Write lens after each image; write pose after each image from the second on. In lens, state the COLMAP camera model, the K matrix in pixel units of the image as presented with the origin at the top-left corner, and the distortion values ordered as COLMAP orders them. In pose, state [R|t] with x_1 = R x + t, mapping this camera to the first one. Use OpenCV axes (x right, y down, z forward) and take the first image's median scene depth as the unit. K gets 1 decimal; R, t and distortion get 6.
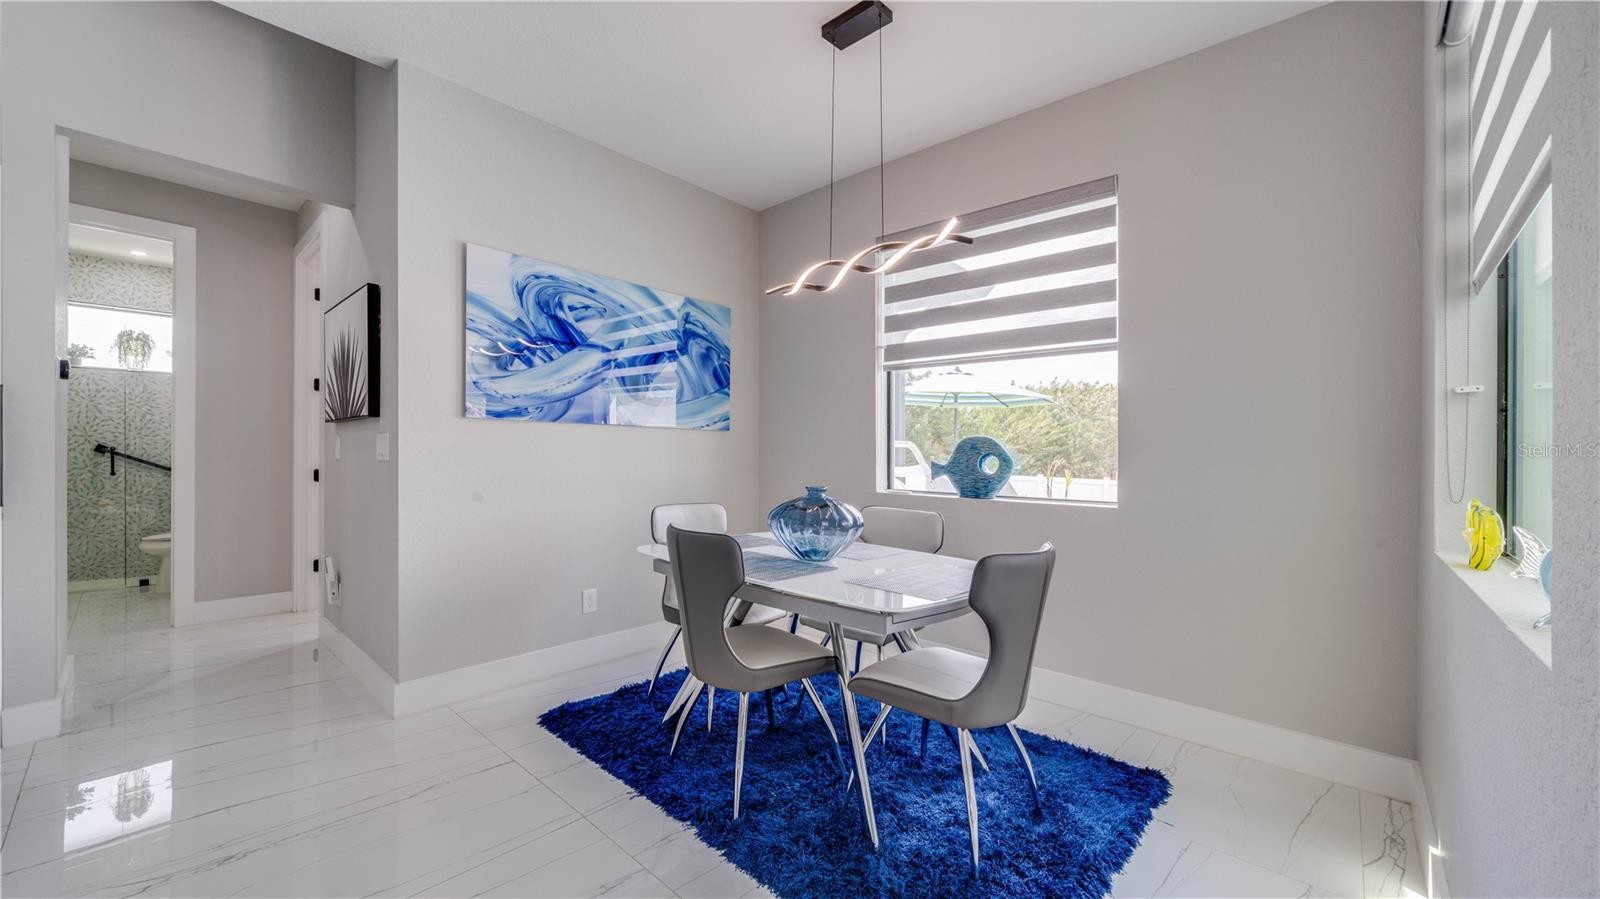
lens RADIAL K [[623.6, 0, 799.8], [0, 623.6, 460.7], [0, 0, 1]] dist [-0.000669, -0.000082]
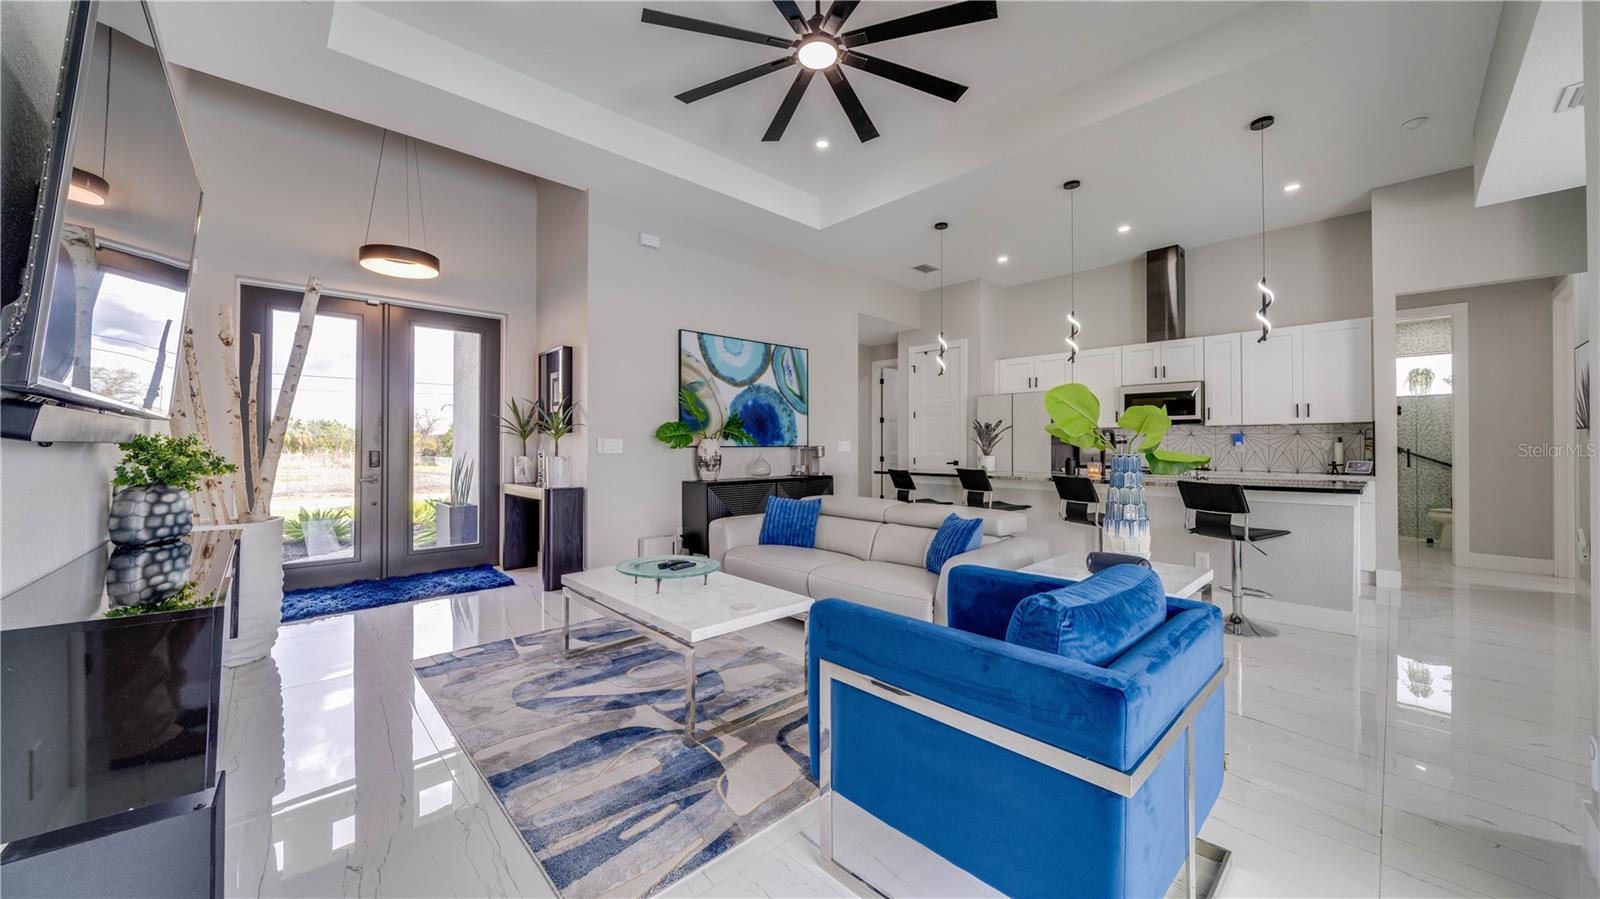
lens RADIAL K [[557.4, 0, 799.7], [0, 557.4, 446.4], [0, 0, 1]] dist [-0.011765, -0.000206]
pose [[-0.078124, -0.007401, -0.996916, 0.400816], [0.003530, 0.999964, -0.007700, -0.026146], [0.996937, -0.004121, -0.078096, -0.430255]]
